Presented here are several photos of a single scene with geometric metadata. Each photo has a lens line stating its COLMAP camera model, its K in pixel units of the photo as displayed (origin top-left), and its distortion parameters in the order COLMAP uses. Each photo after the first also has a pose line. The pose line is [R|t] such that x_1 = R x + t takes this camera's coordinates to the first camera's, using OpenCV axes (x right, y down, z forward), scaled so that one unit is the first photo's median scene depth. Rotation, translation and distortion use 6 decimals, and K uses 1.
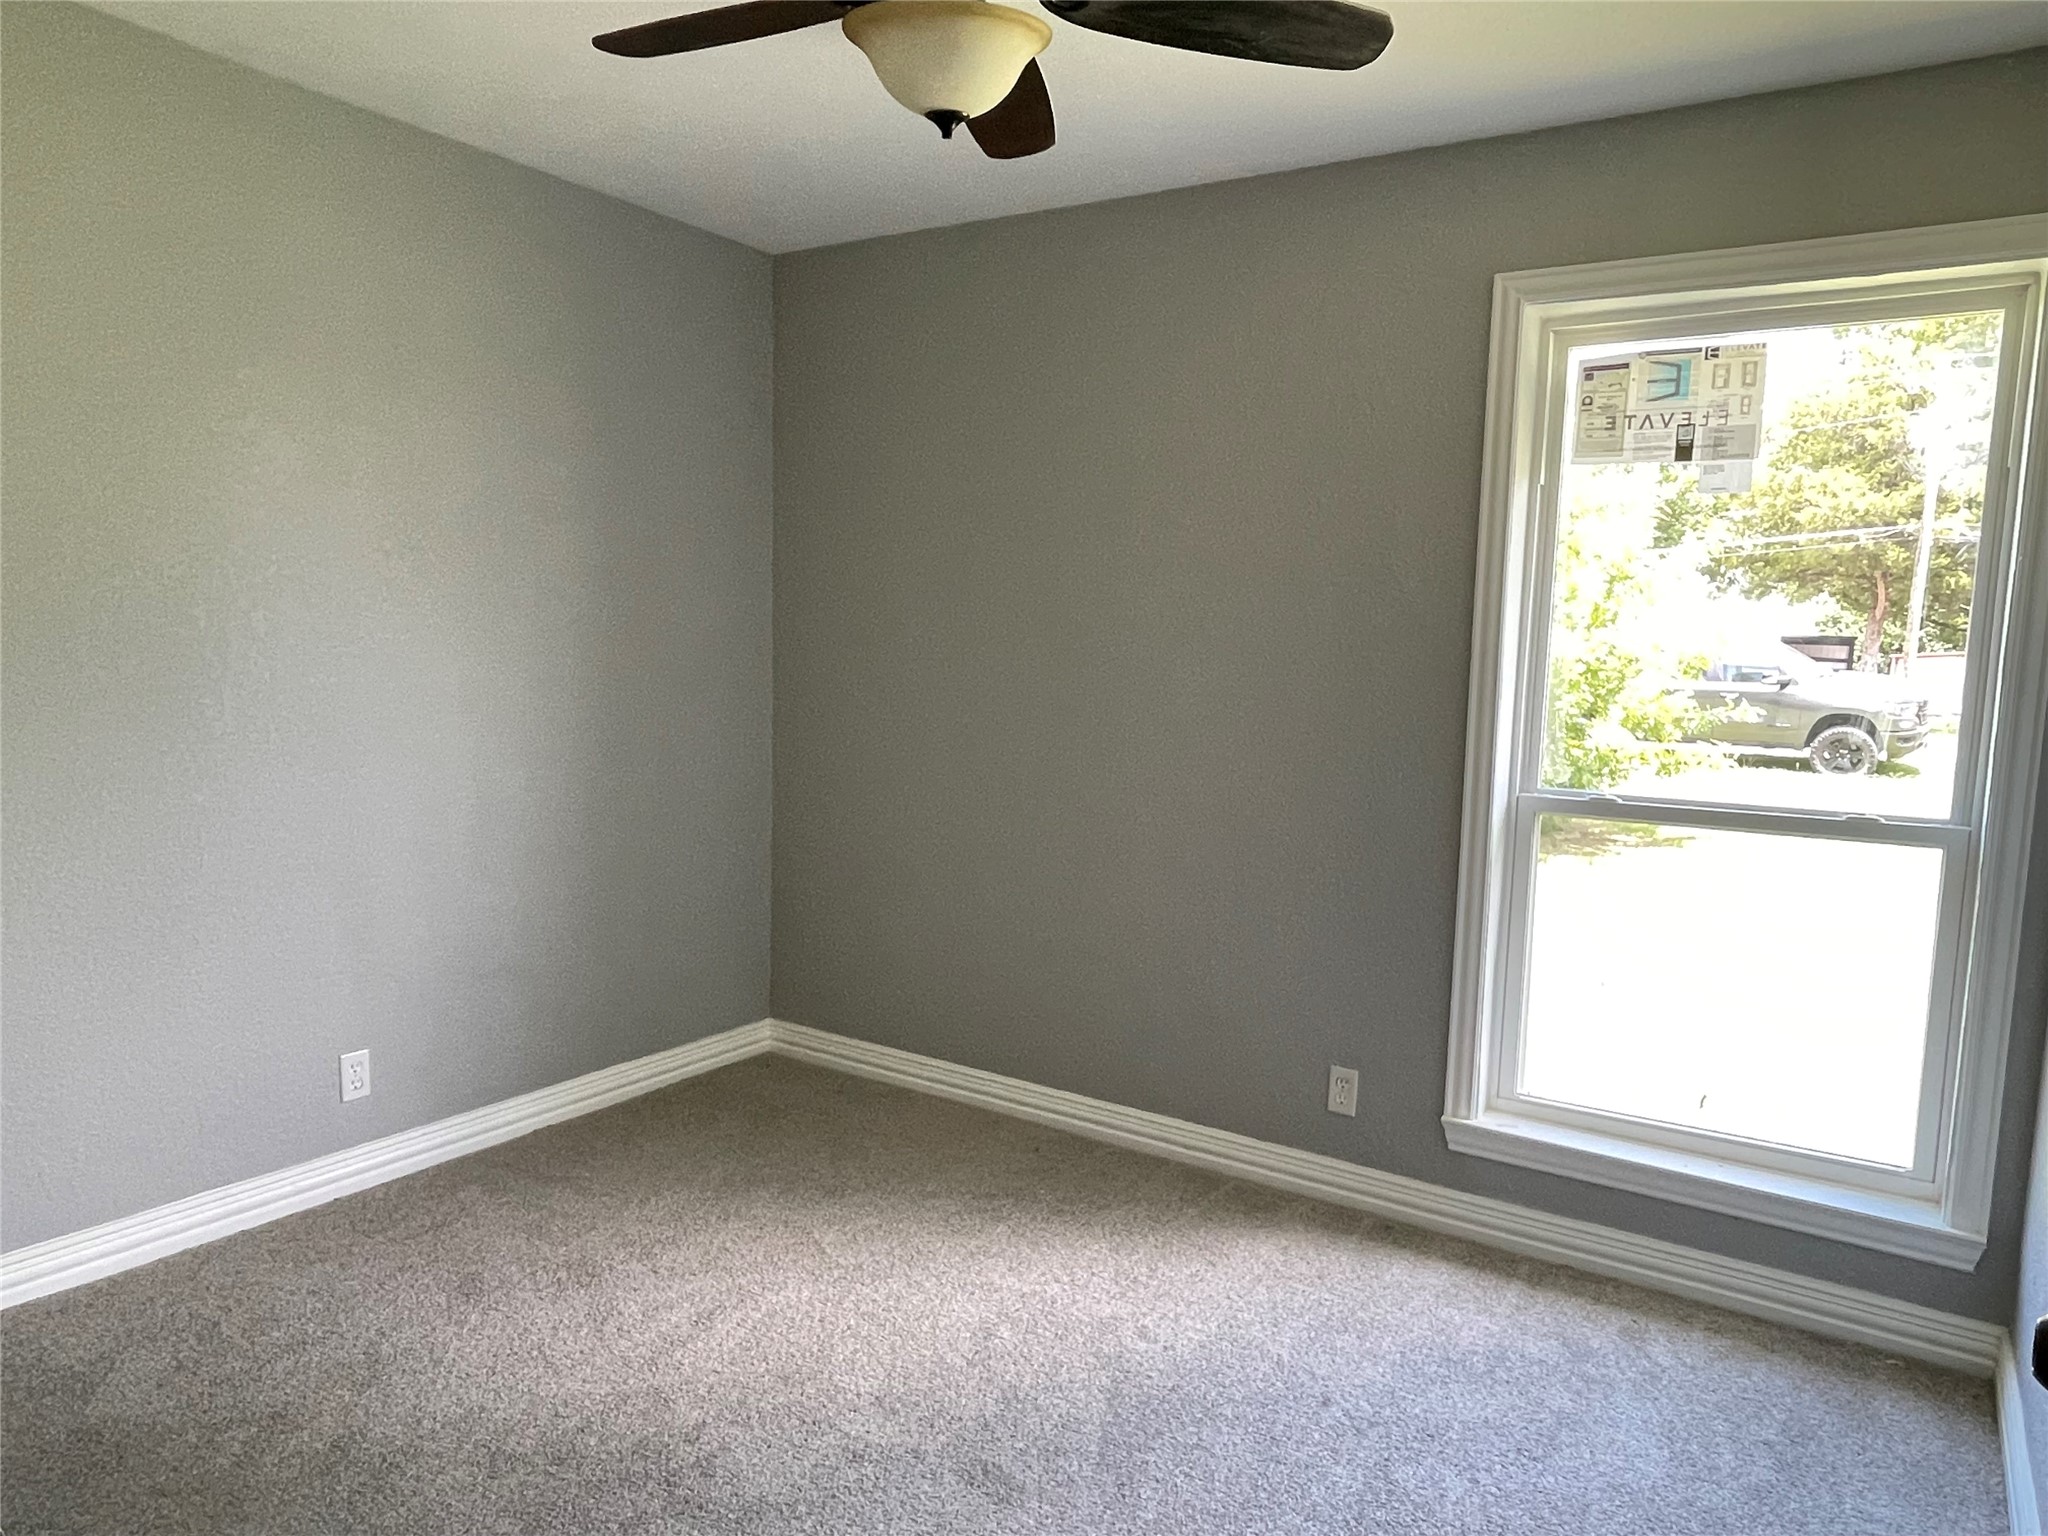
lens RADIAL K [[1316.6, 0, 1026.1], [0, 1316.6, 781.1], [0, 0, 1]] dist [0.027691, 0.001192]
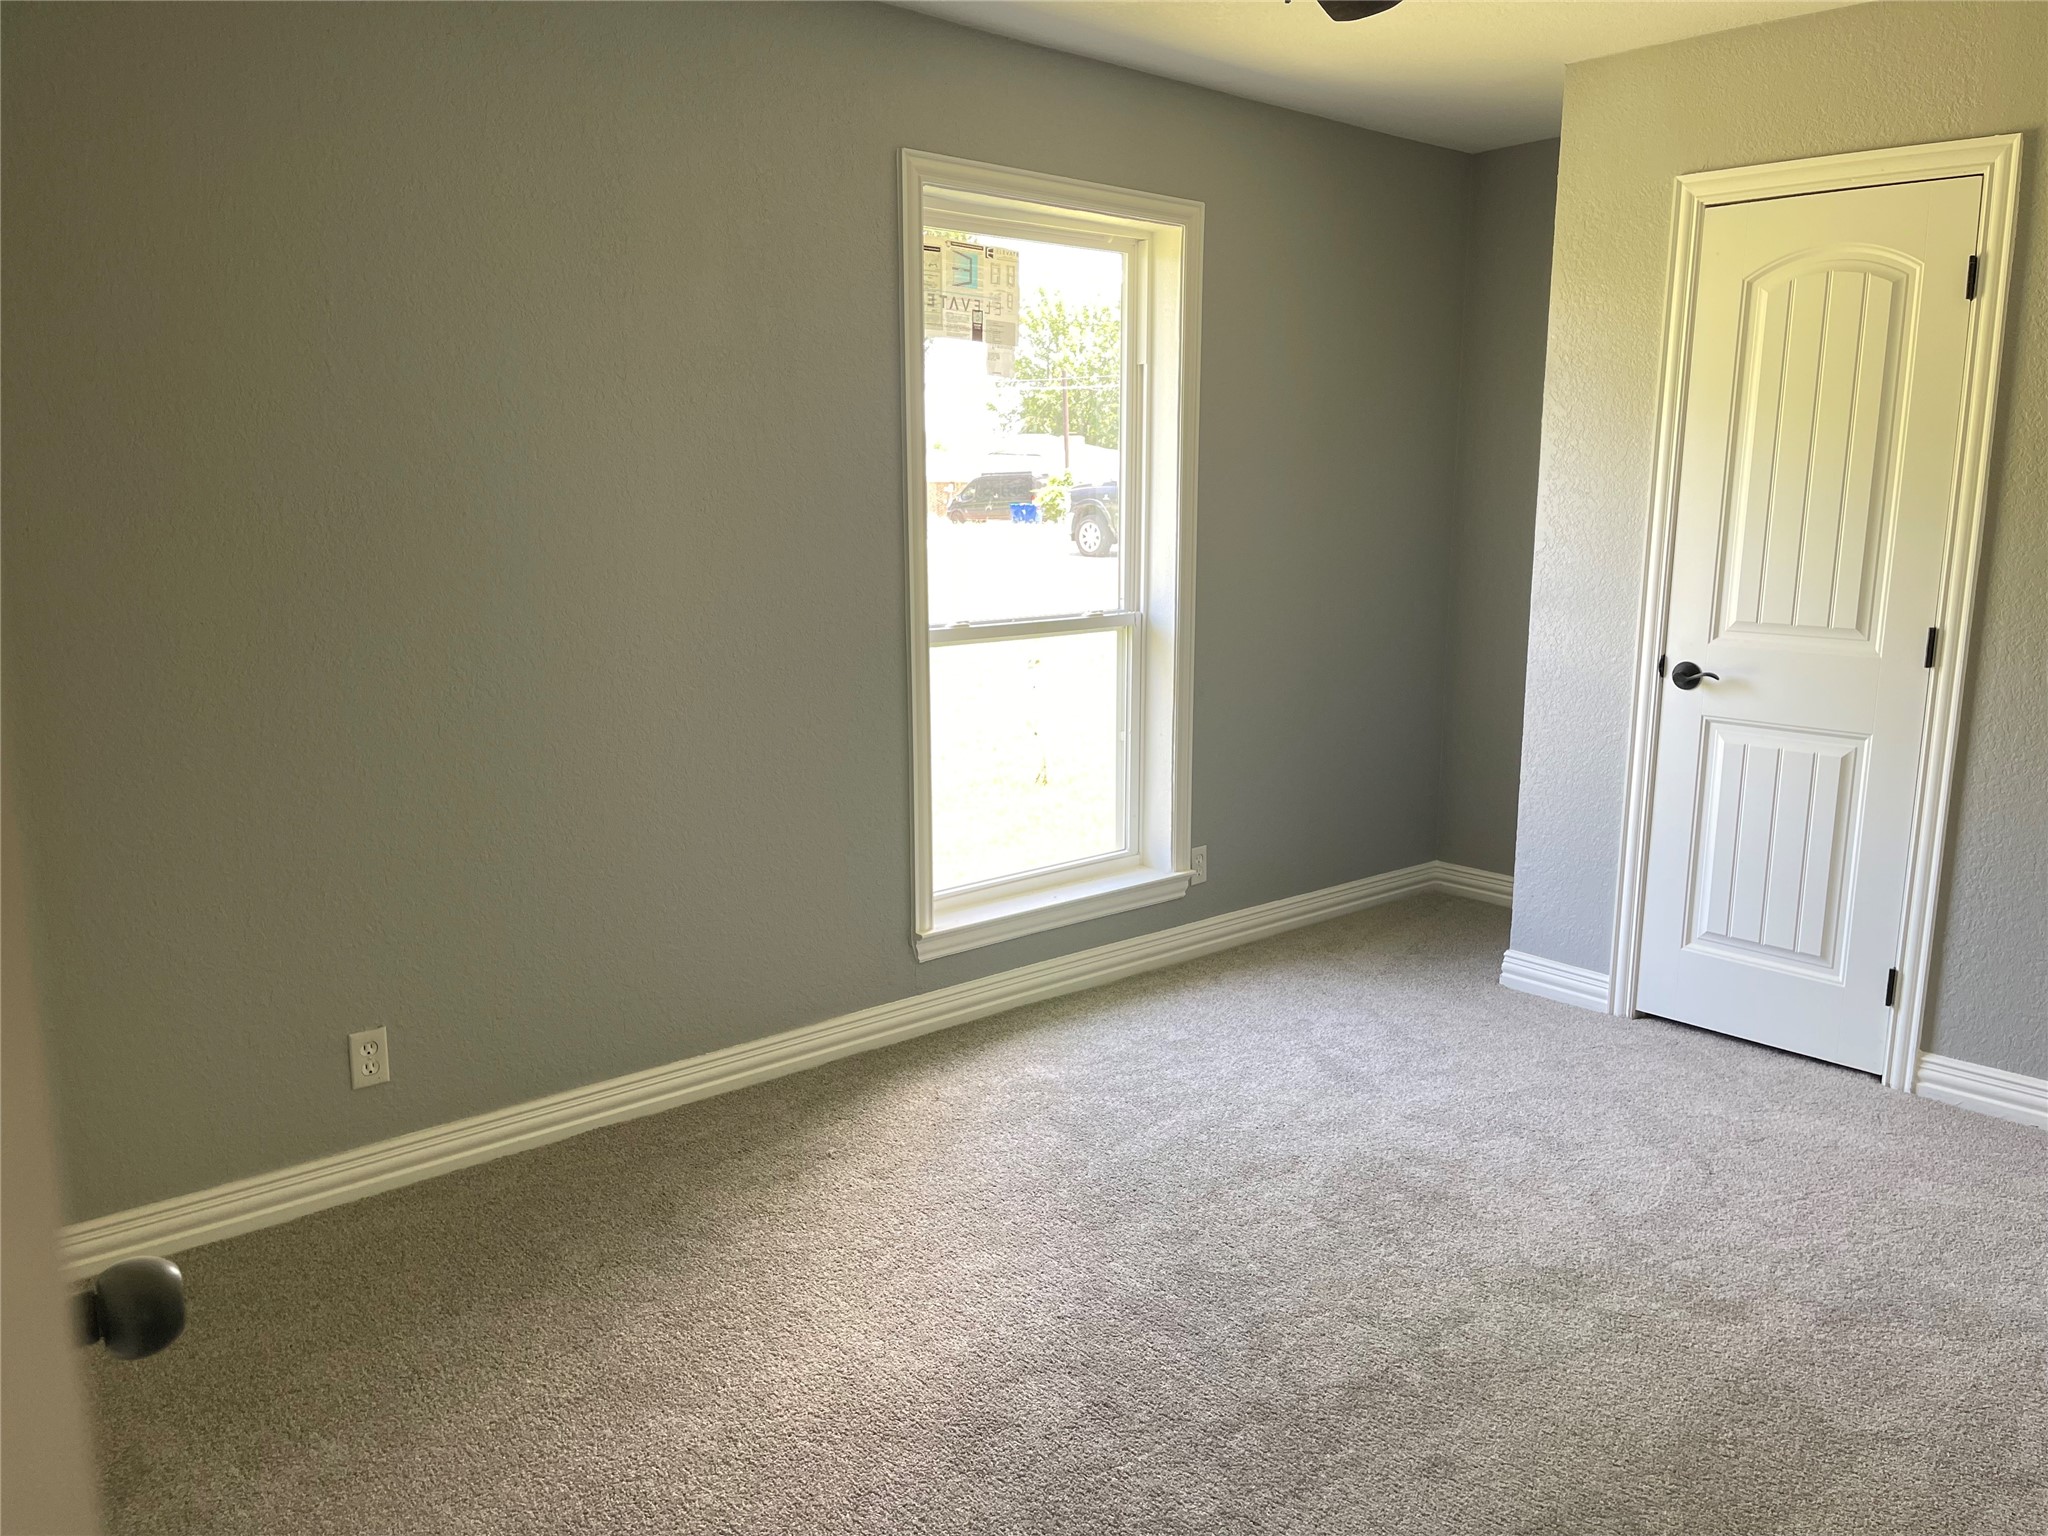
lens RADIAL K [[1507.3, 0, 1024.0], [0, 1507.3, 768.0], [0, 0, 1]] dist [0.057942, -0.001454]
pose [[0.290307, -0.193841, 0.937095, -0.864531], [0.120006, 0.978913, 0.165314, -0.083349], [-0.949379, 0.064465, 0.307447, 0.561939]]
